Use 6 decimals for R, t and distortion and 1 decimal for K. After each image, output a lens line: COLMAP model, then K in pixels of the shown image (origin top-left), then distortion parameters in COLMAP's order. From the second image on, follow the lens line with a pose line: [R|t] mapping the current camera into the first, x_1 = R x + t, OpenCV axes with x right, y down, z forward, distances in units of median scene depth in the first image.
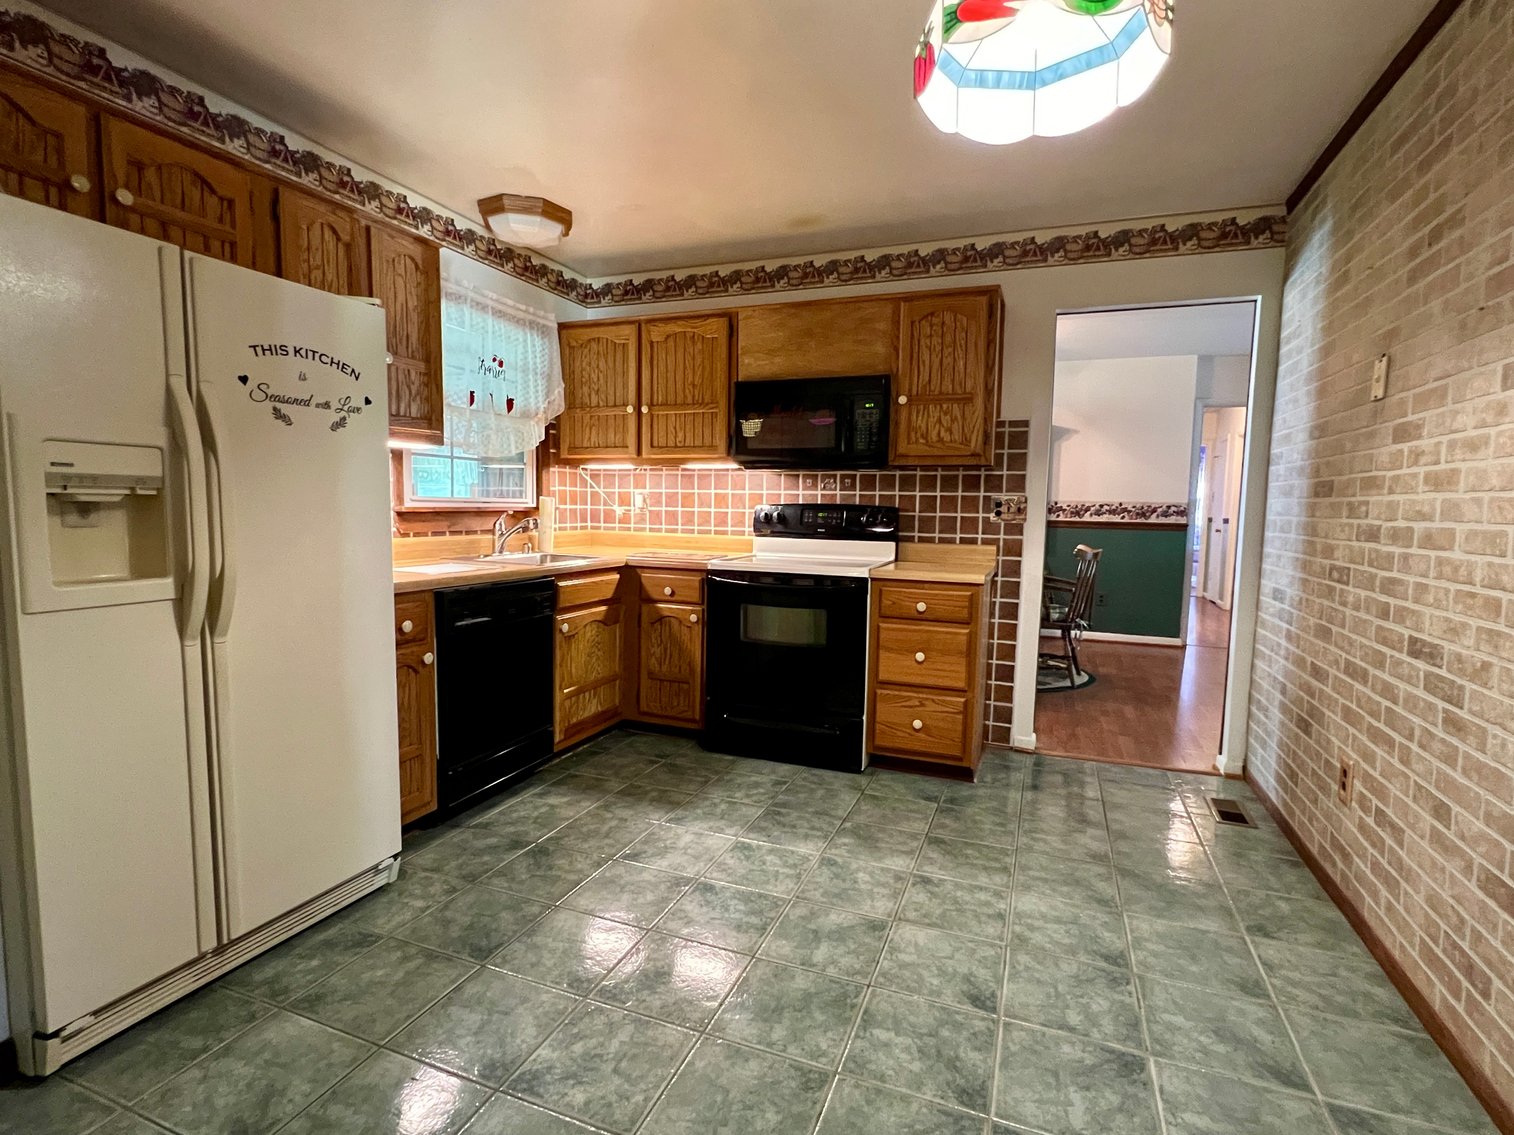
lens RADIAL K [[731.5, 0, 767.2], [0, 731.5, 562.8], [0, 0, 1]] dist [0.004468, -0.003691]
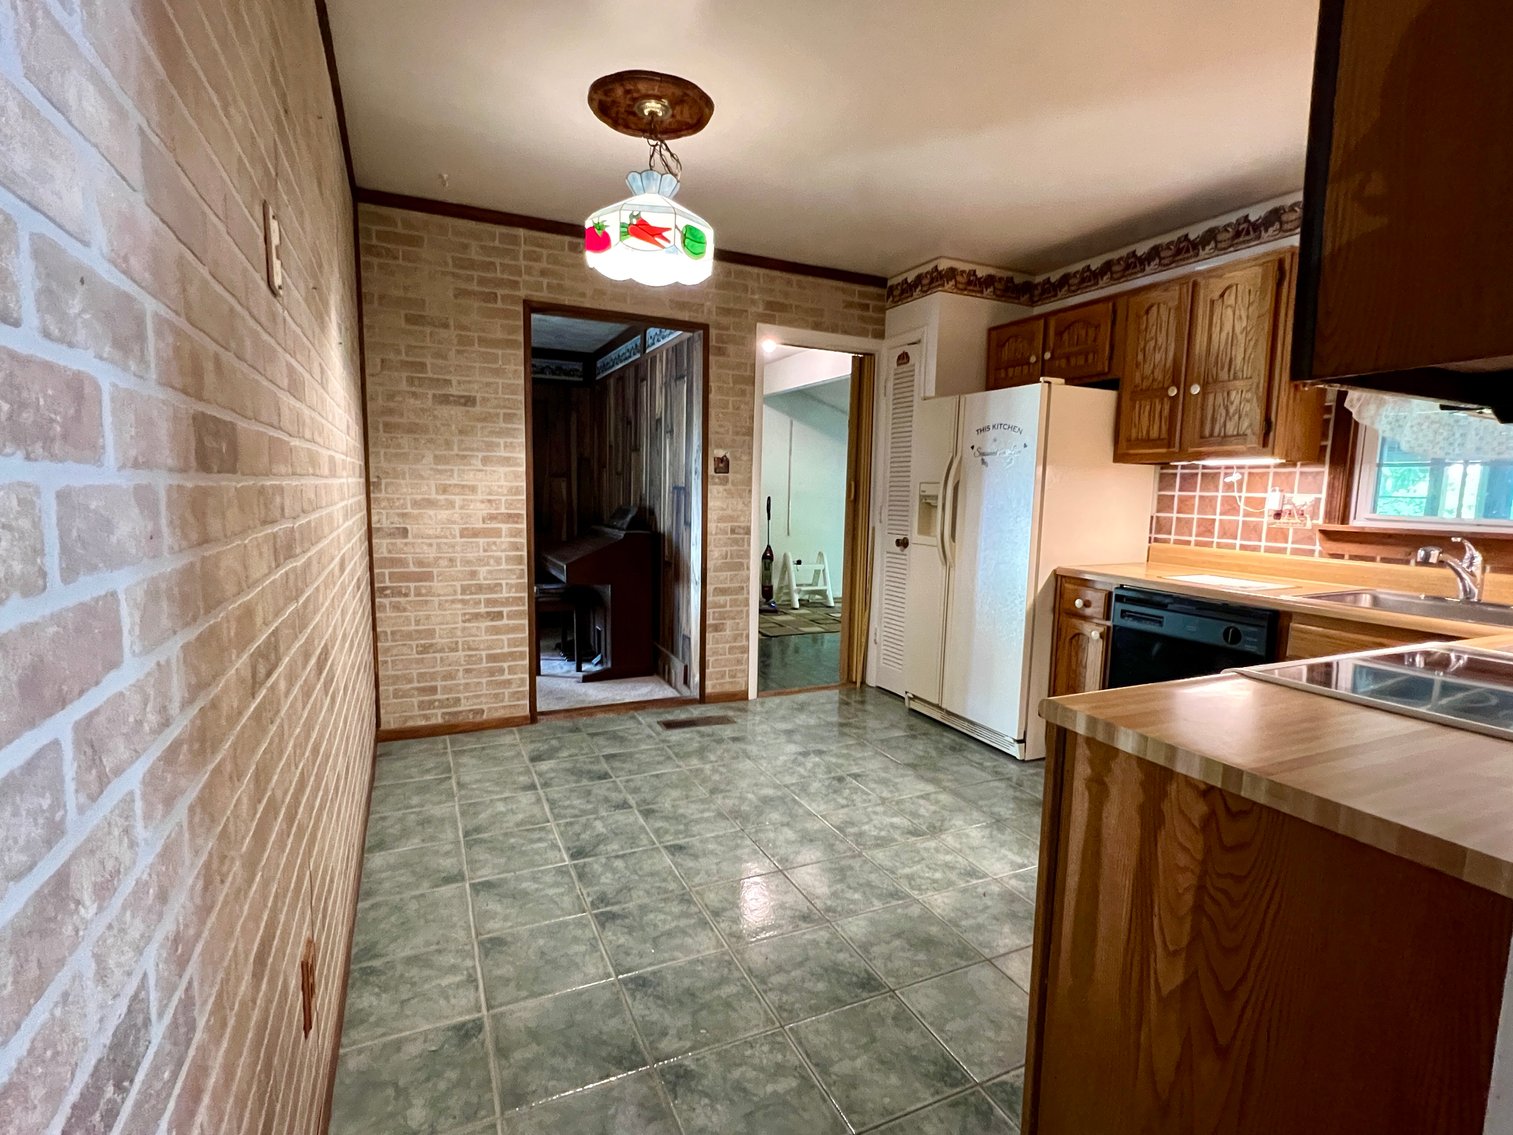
lens RADIAL K [[731.0, 0, 761.5], [0, 731.0, 567.9], [0, 0, 1]] dist [0.004468, -0.003691]
pose [[-0.684401, 0.046274, -0.727636, 0.662173], [-0.094719, 0.983884, 0.151660, -0.094593], [0.722927, 0.172717, -0.668988, 1.100535]]
